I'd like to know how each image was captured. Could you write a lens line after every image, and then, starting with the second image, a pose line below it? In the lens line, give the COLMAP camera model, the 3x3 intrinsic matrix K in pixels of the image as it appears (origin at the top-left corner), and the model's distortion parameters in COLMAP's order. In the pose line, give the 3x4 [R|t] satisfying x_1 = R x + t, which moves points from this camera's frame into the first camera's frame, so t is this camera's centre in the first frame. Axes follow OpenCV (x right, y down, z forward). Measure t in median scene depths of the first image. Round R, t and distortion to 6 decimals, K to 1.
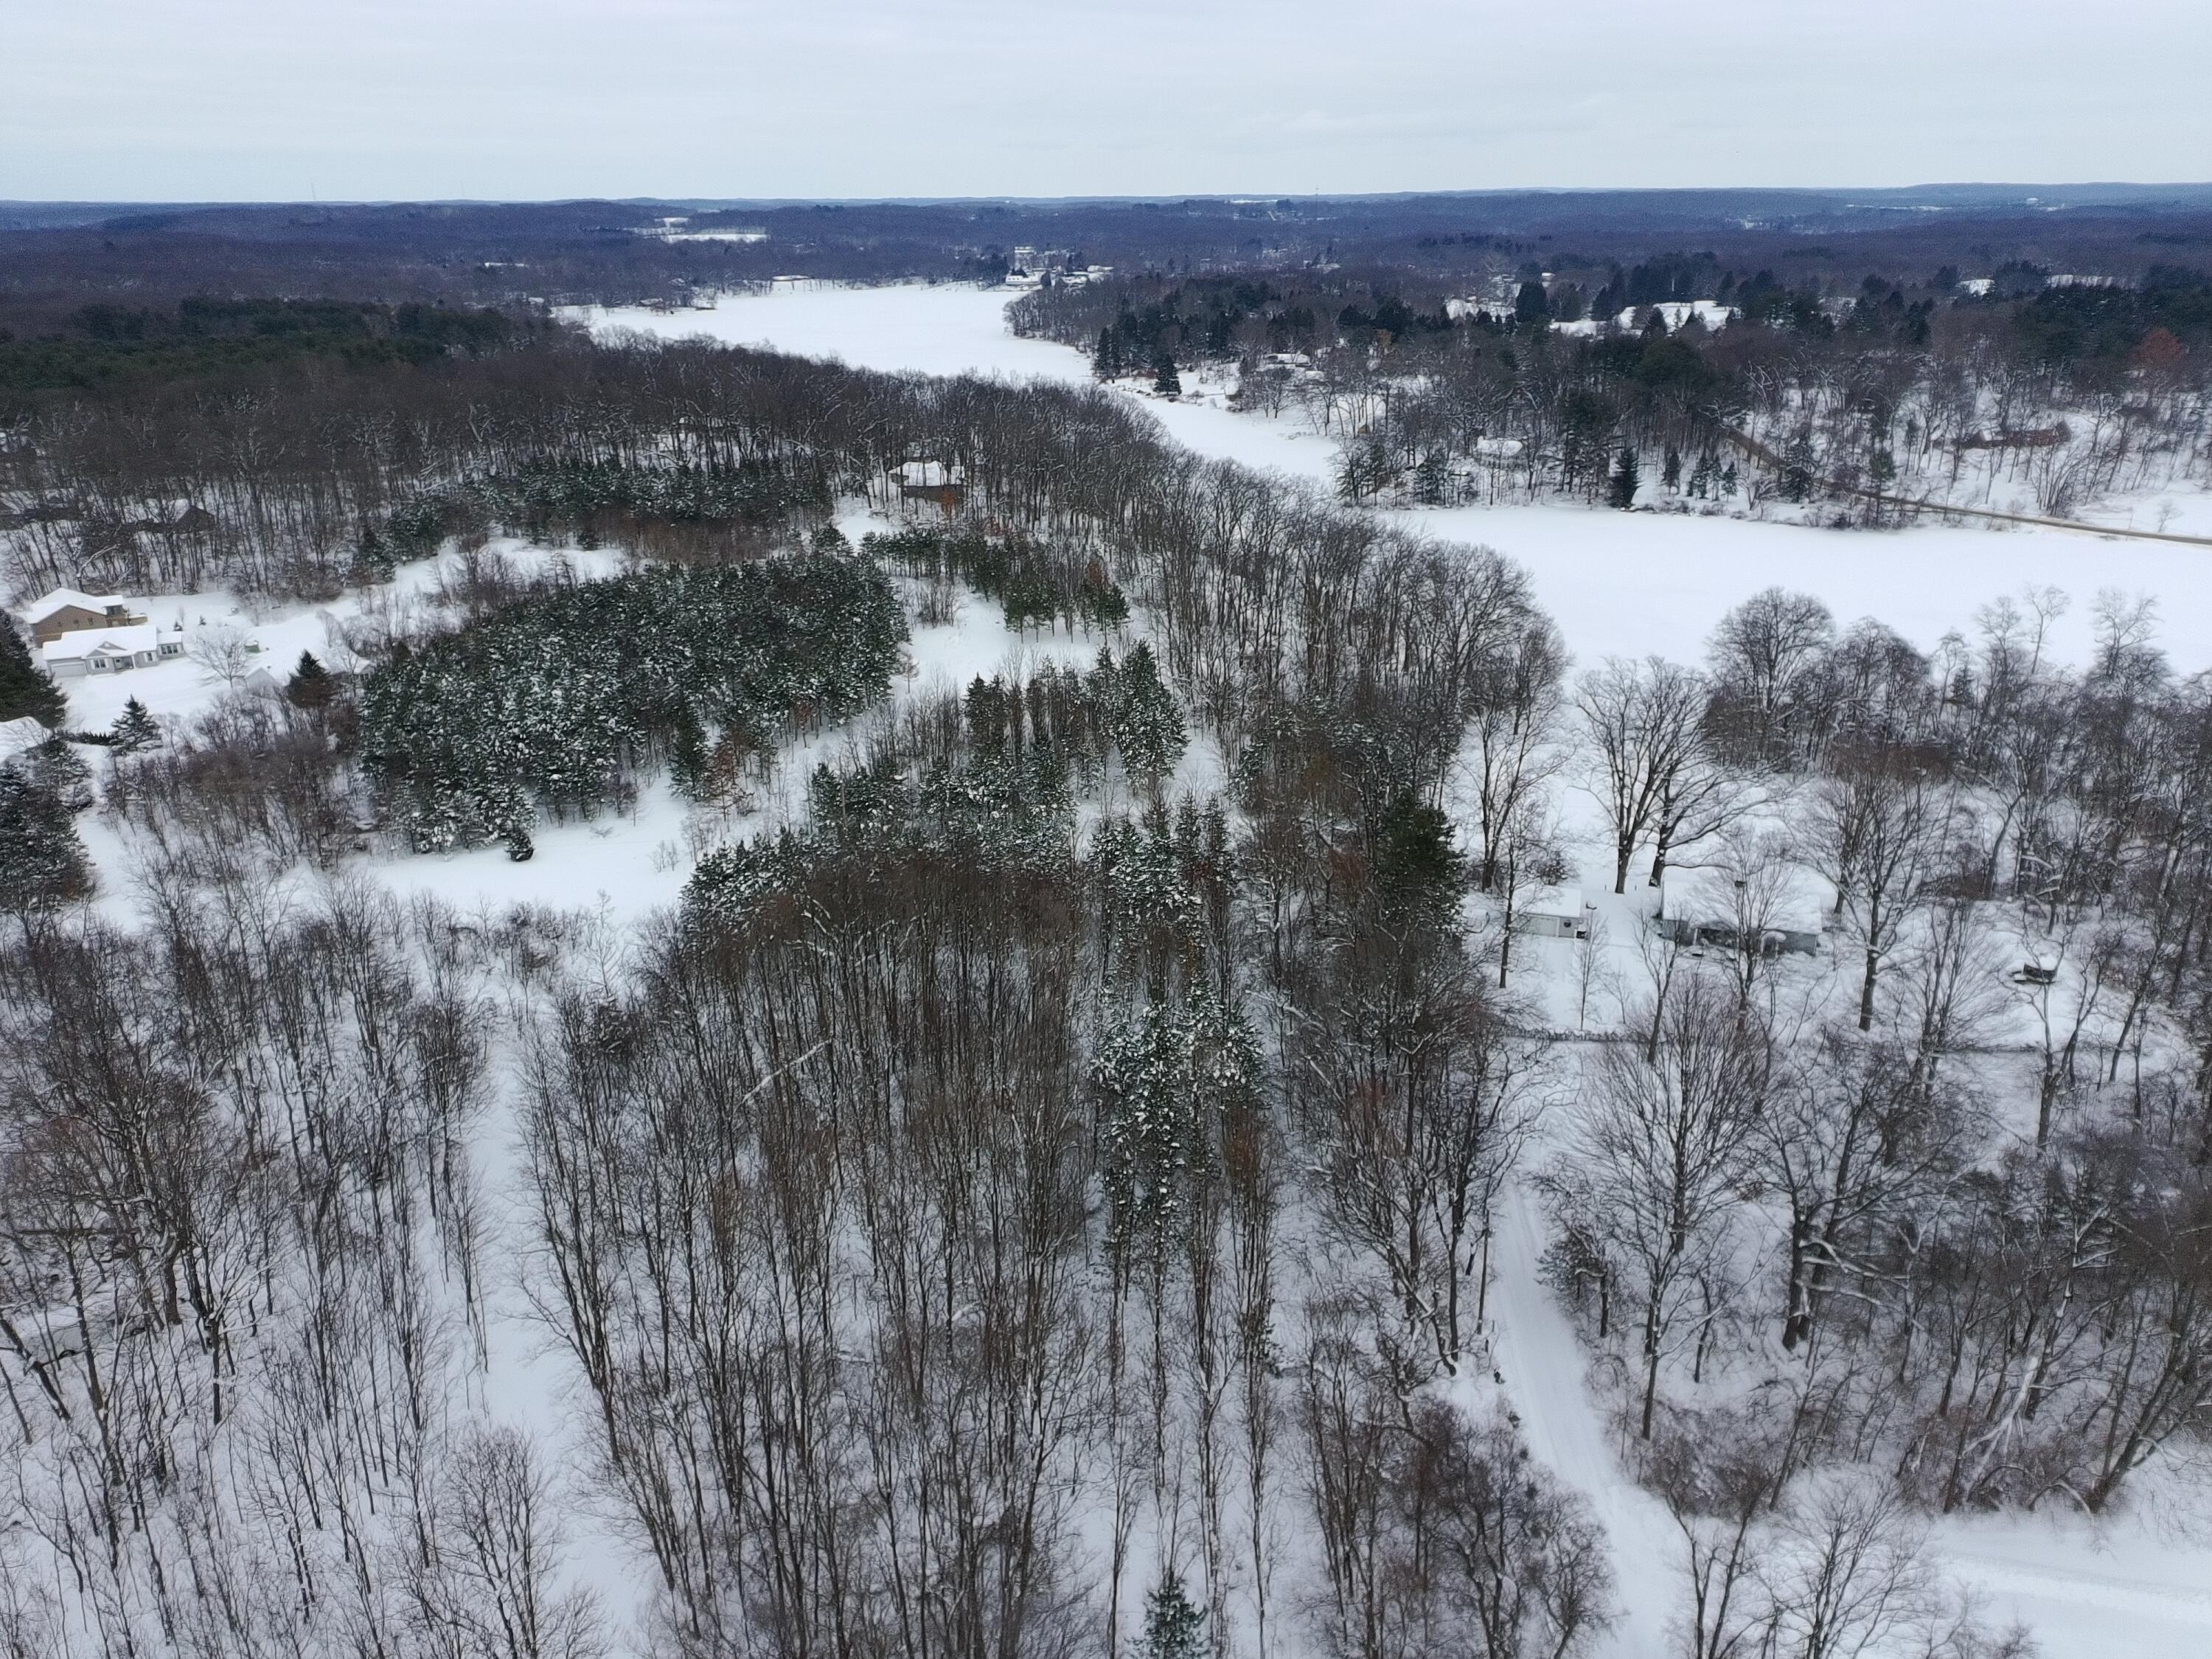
lens RADIAL K [[1610.7, 0, 1123.2], [0, 1610.7, 823.2], [0, 0, 1]] dist [0.066507, -0.075084]
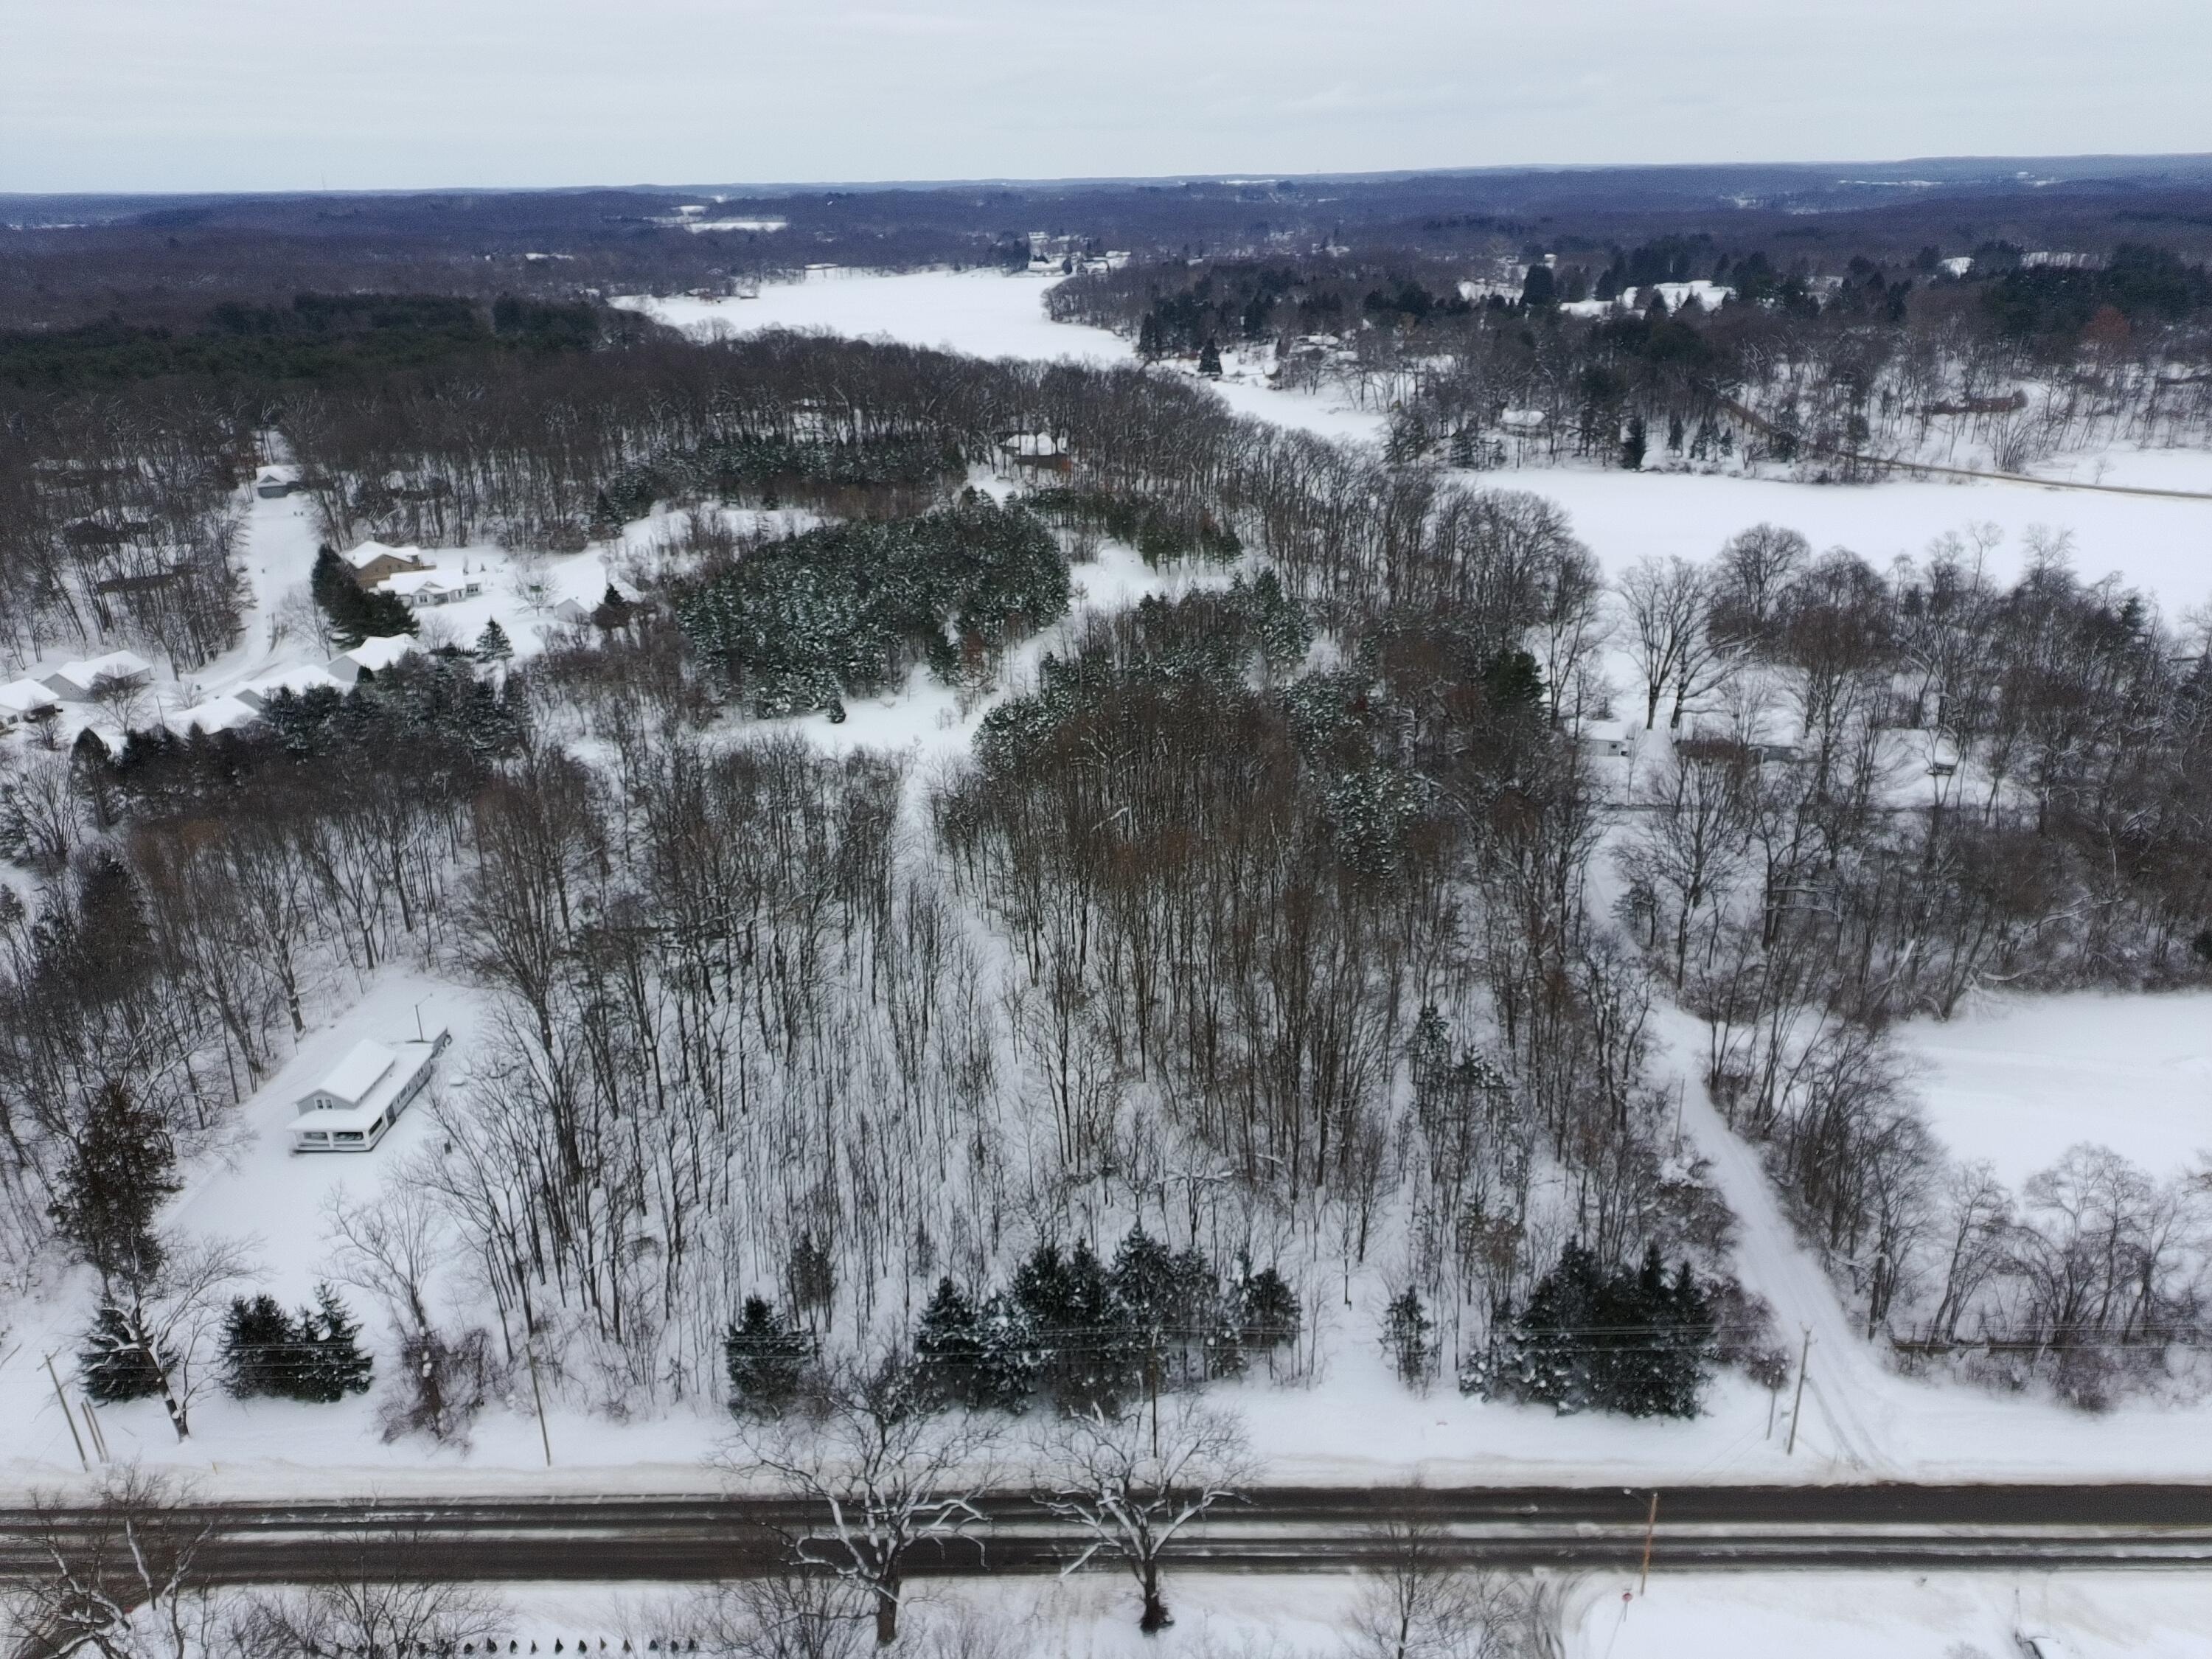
lens RADIAL K [[1610.7, 0, 1123.2], [0, 1610.7, 823.2], [0, 0, 1]] dist [0.066507, -0.075084]
pose [[0.999947, -0.010220, 0.000978, -0.060087], [0.010209, 0.999892, 0.010589, 0.042649], [-0.001086, -0.010578, 0.999943, -0.159407]]
